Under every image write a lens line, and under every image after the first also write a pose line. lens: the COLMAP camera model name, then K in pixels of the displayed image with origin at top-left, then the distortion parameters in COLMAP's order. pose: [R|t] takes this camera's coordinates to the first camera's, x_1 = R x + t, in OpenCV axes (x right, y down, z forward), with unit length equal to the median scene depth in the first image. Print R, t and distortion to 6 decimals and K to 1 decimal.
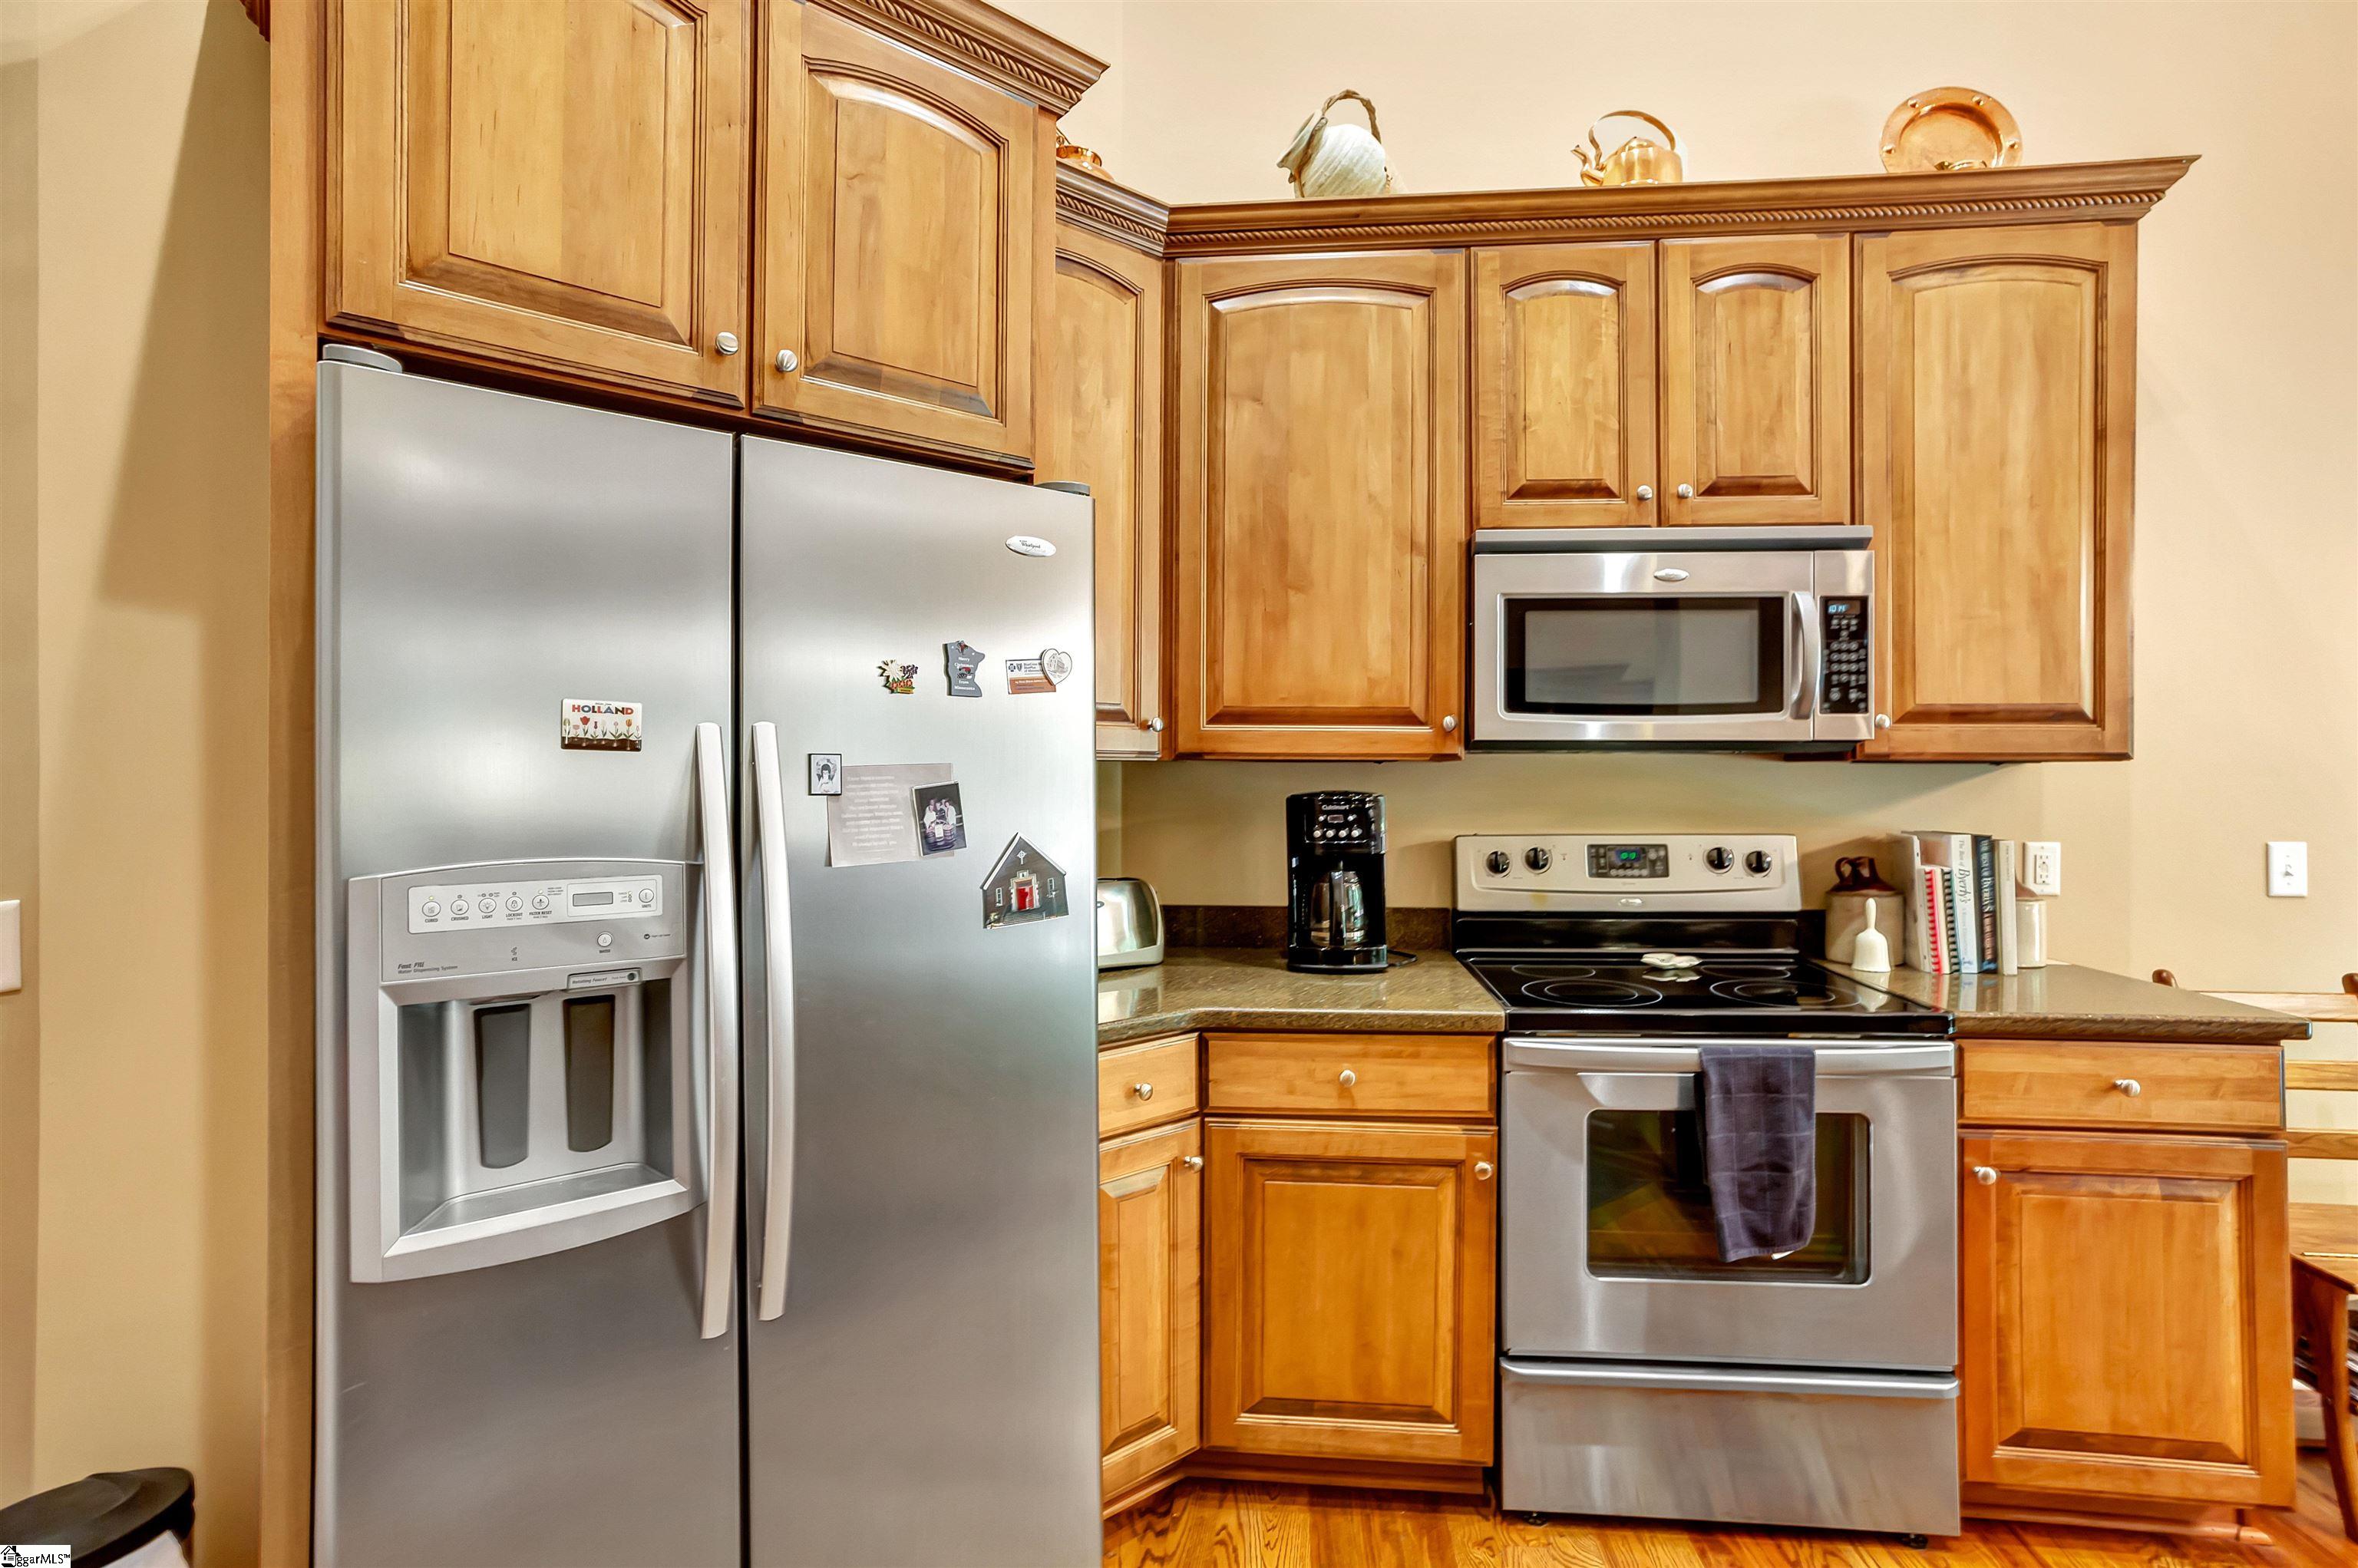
lens RADIAL K [[1094.6, 0, 1199.9], [0, 1094.6, 770.1], [0, 0, 1]] dist [-0.036159, 0.029214]
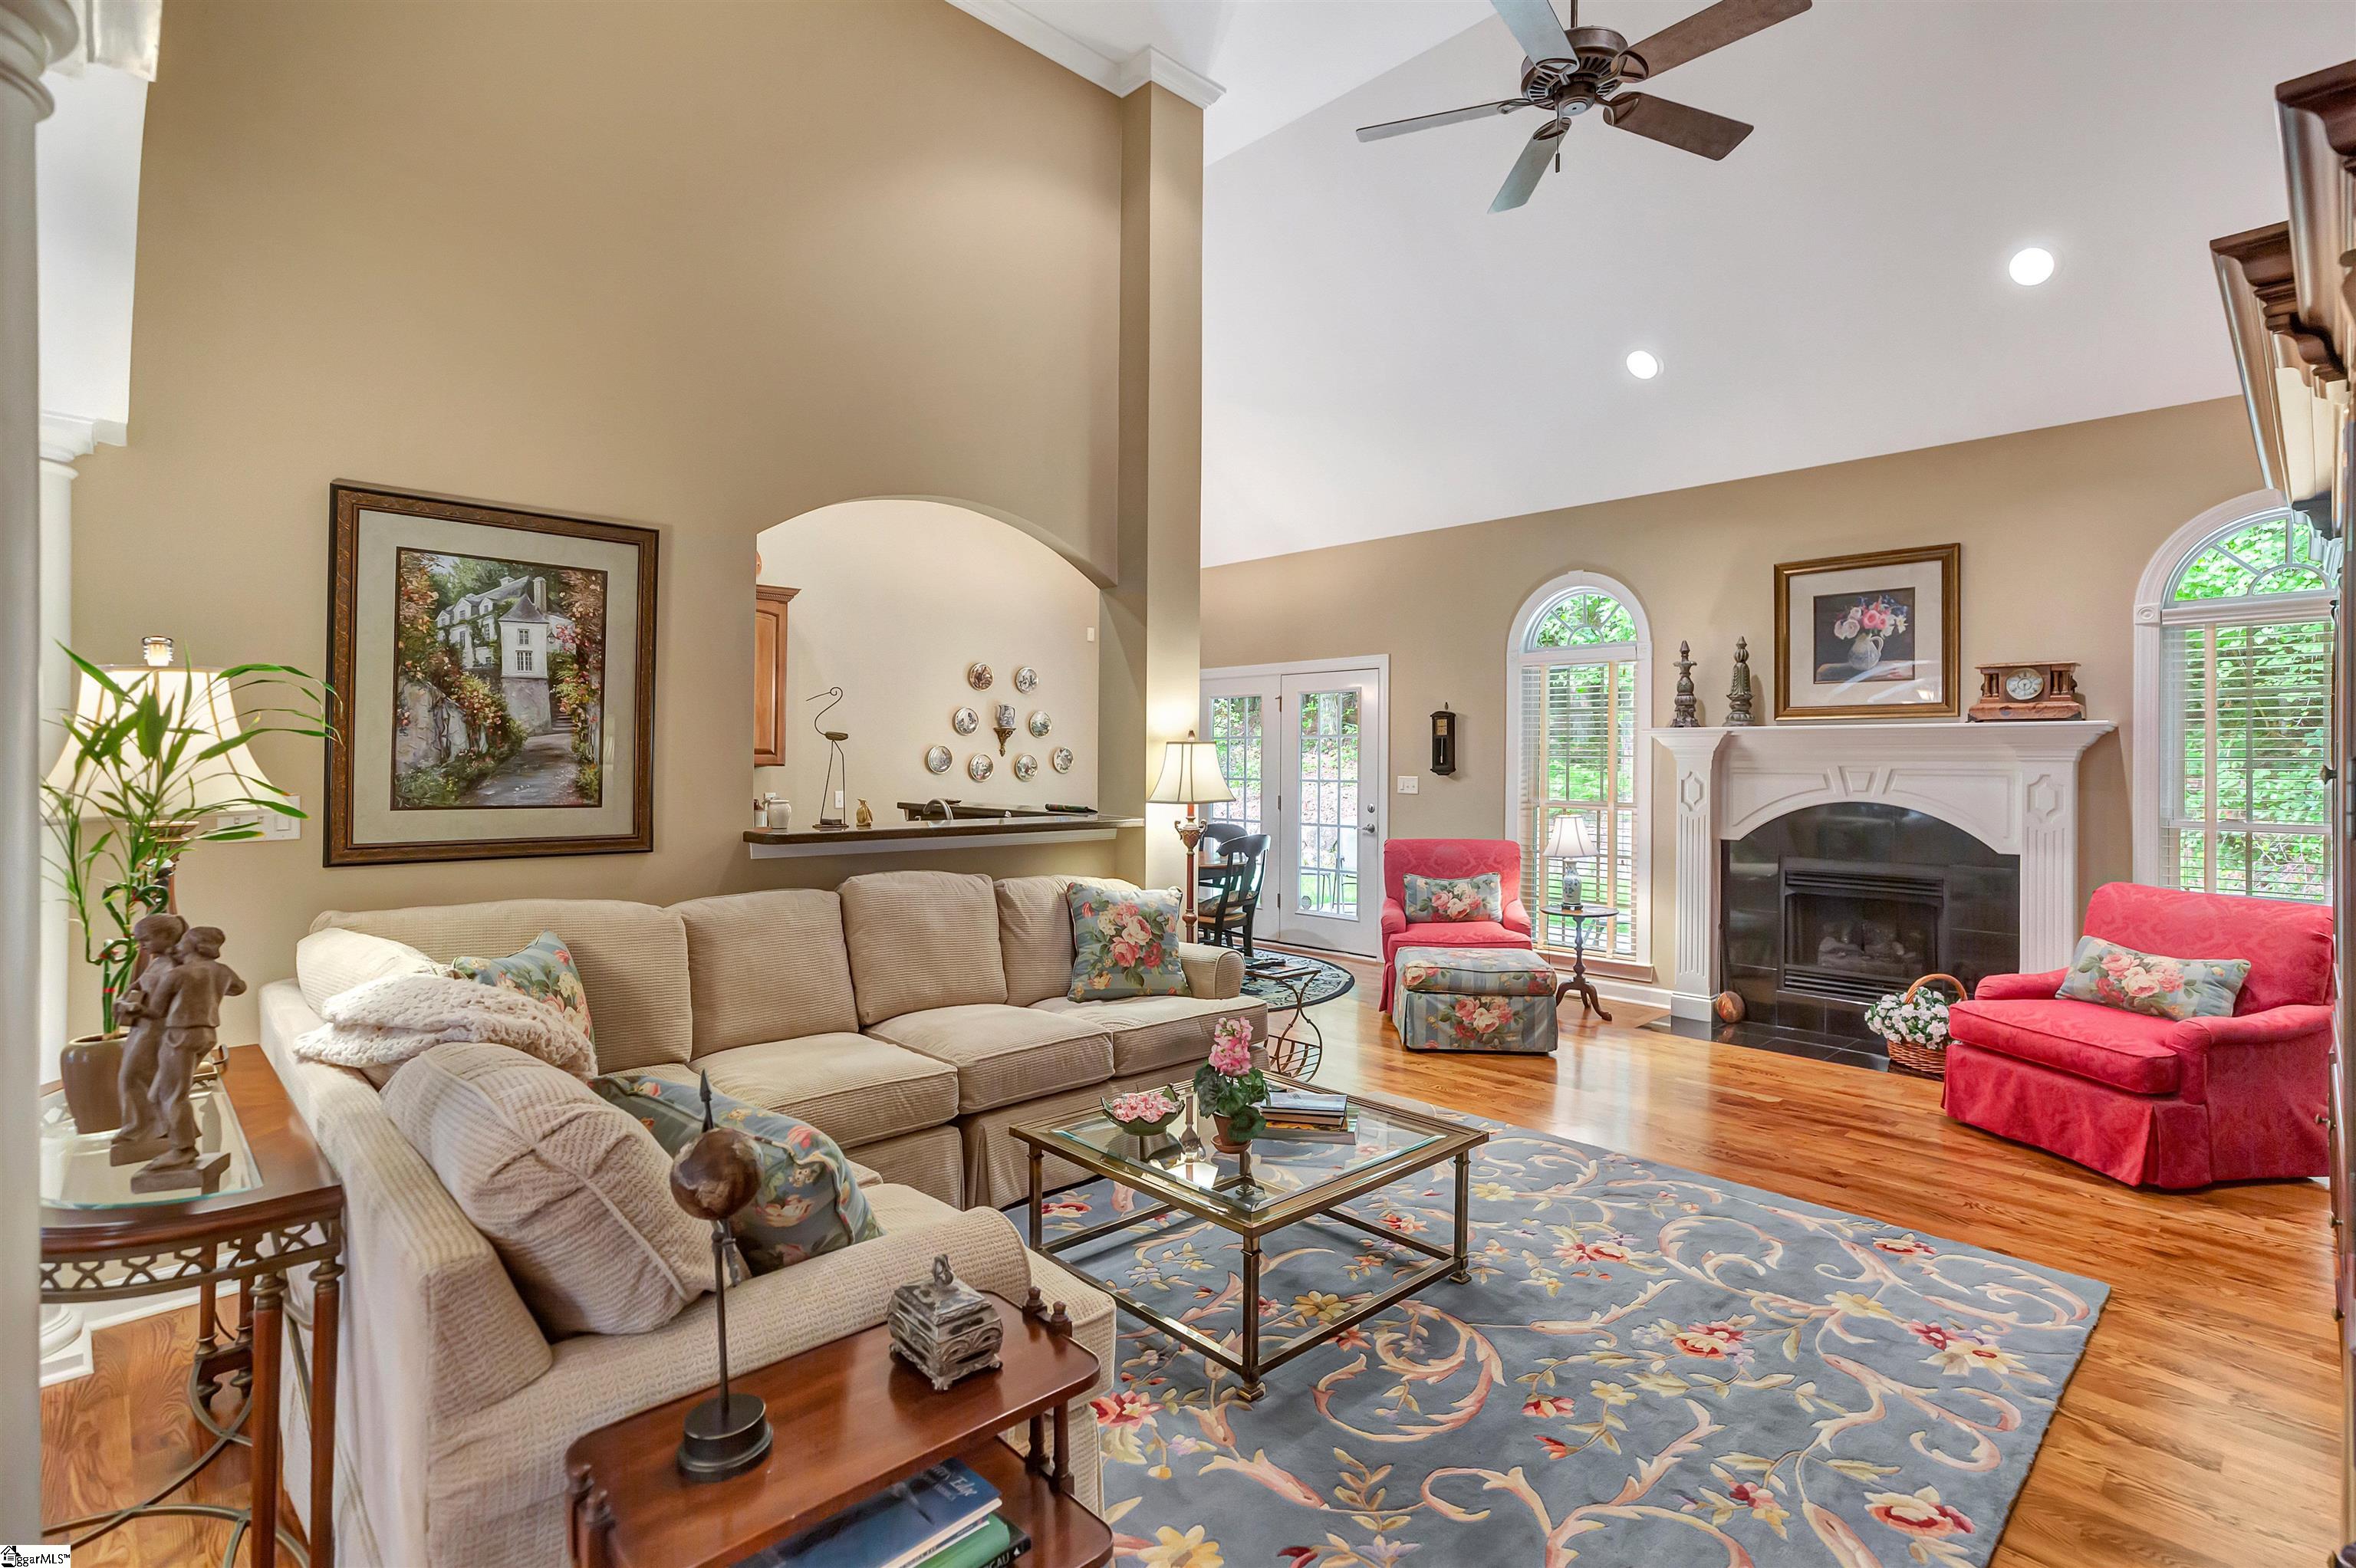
lens RADIAL K [[1121.1, 0, 1195.5], [0, 1121.1, 750.9], [0, 0, 1]] dist [-0.048969, 0.038797]
pose [[0.645903, 0.010661, 0.763345, -0.905845], [-0.006912, 0.999943, -0.008117, -0.035971], [-0.763388, -0.000034, 0.645940, -2.098331]]
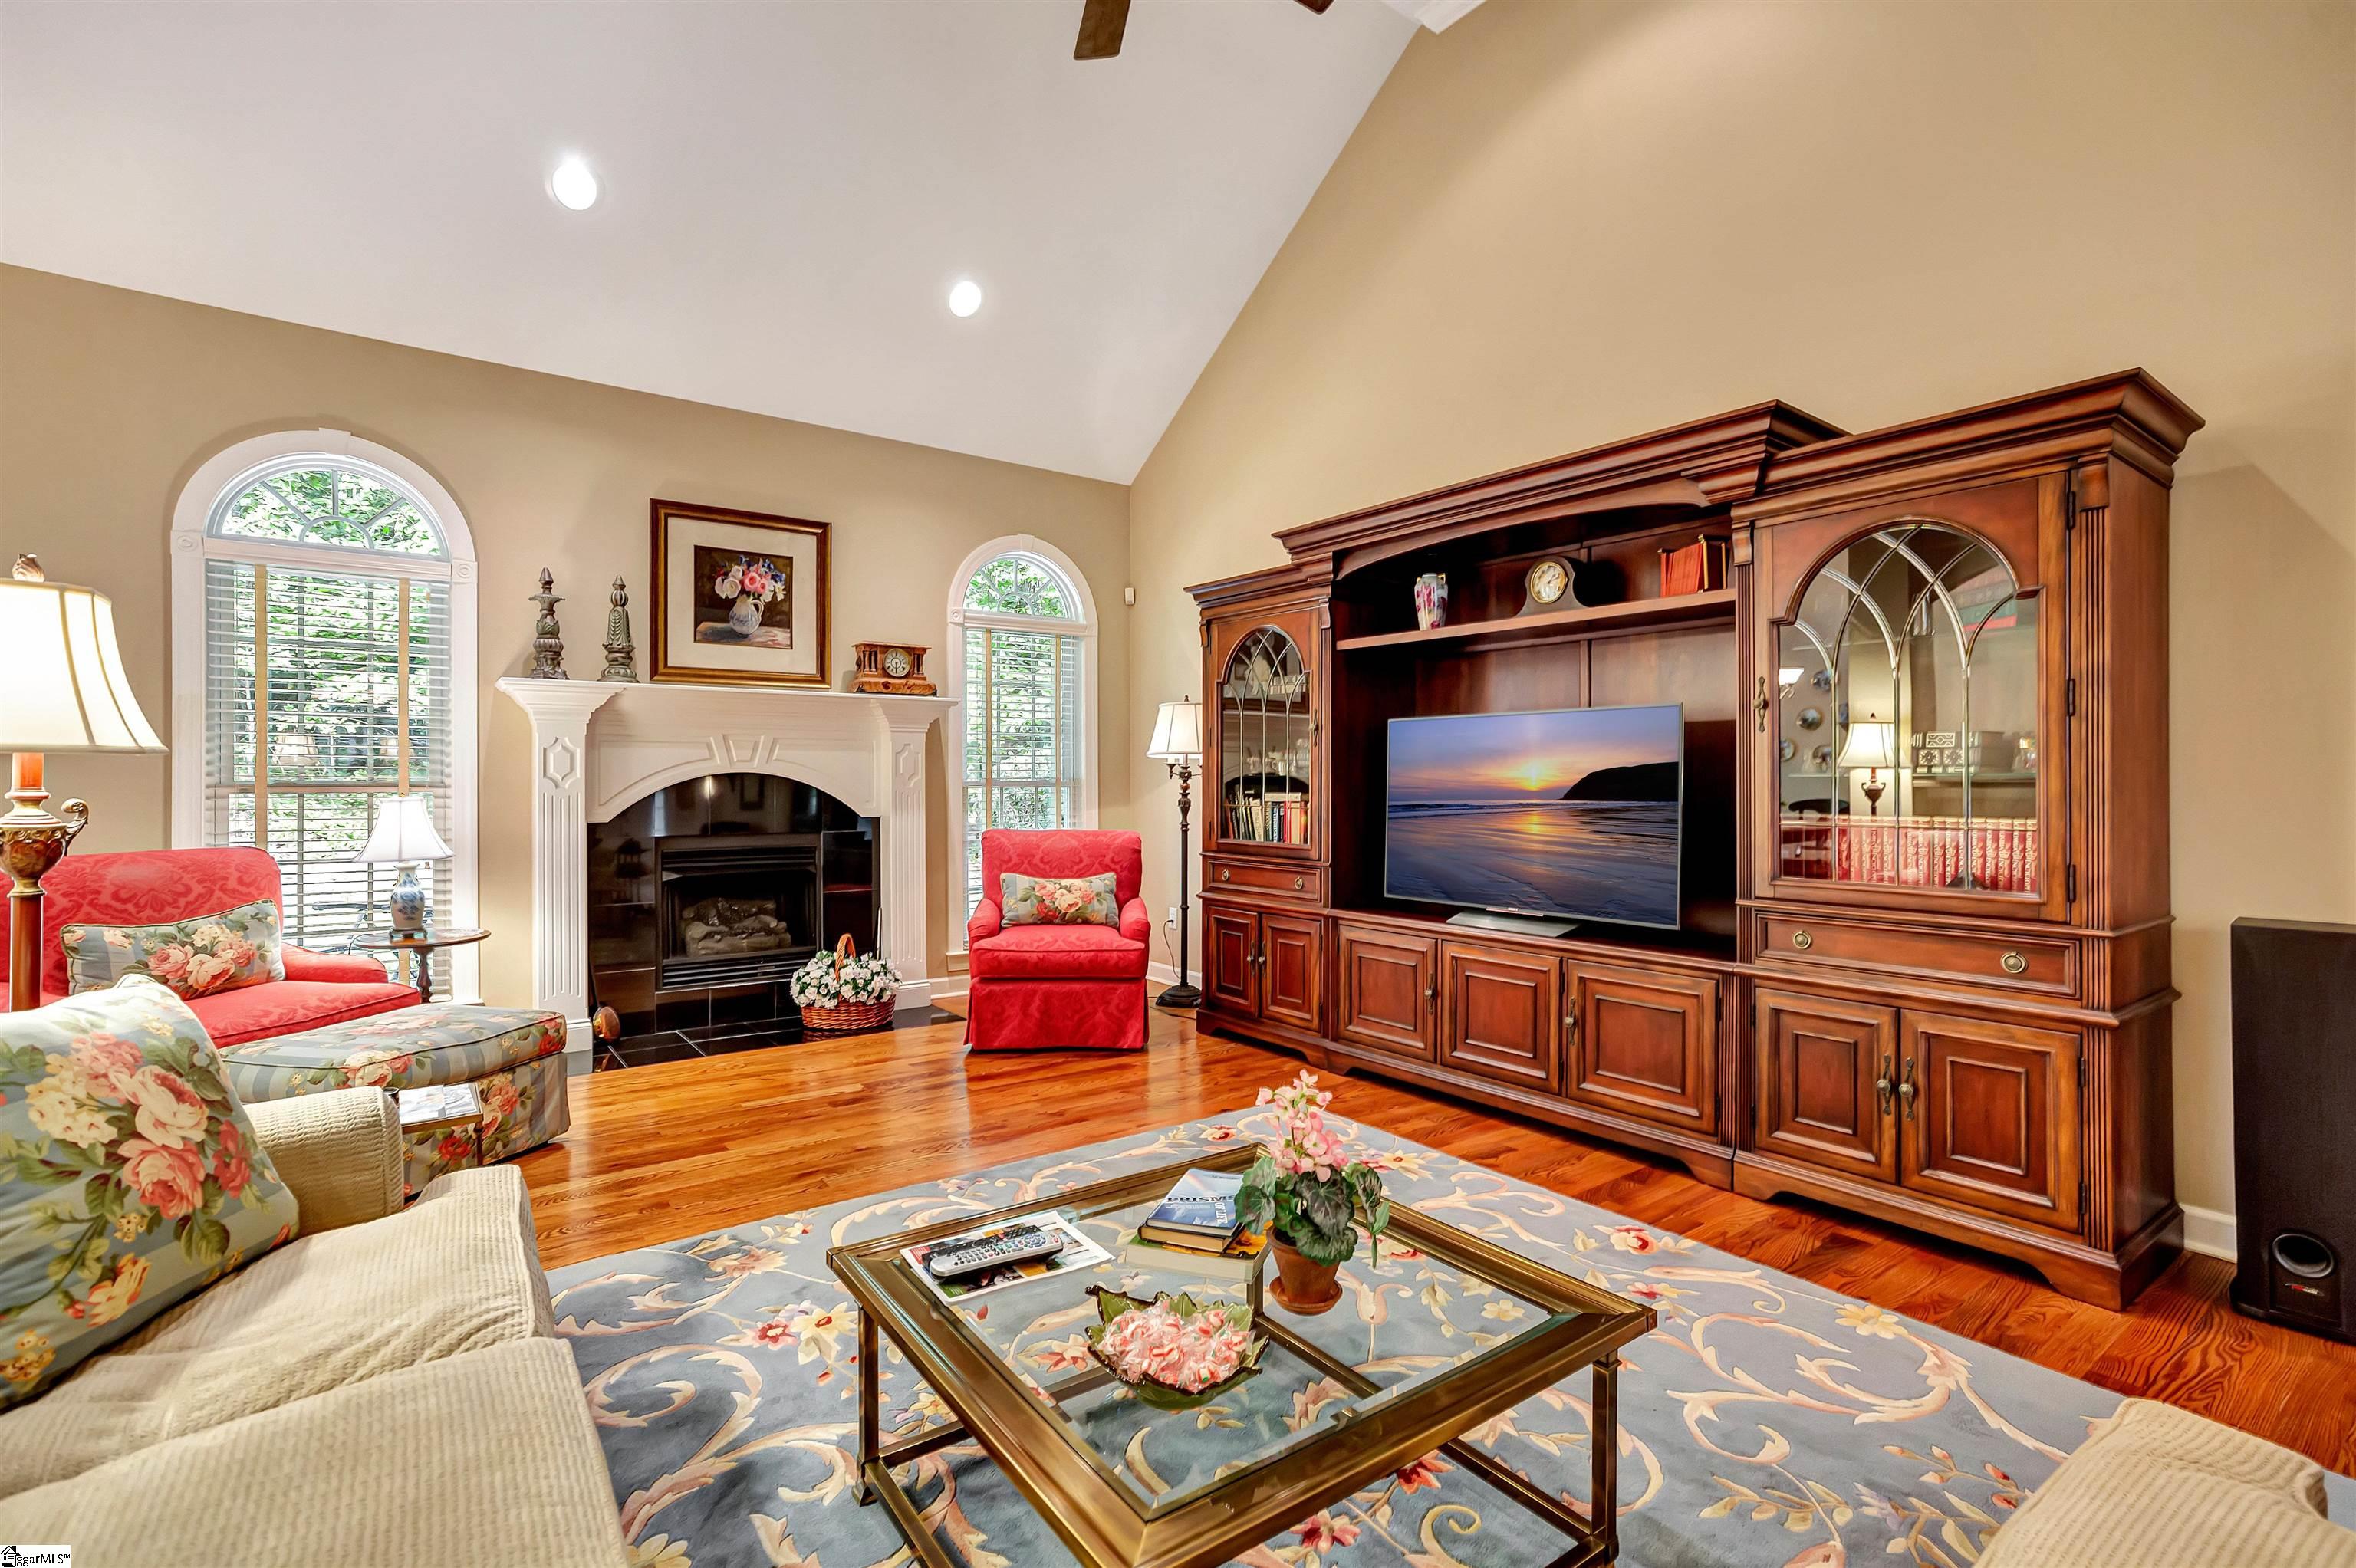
lens RADIAL K [[1081.3, 0, 1196.0], [0, 1081.3, 782.3], [0, 0, 1]] dist [-0.037858, 0.029261]
pose [[-0.676002, -0.002053, 0.736897, -0.352453], [-0.000942, 0.999998, 0.001922, 0.068810], [-0.736900, 0.000605, -0.676002, -0.730503]]
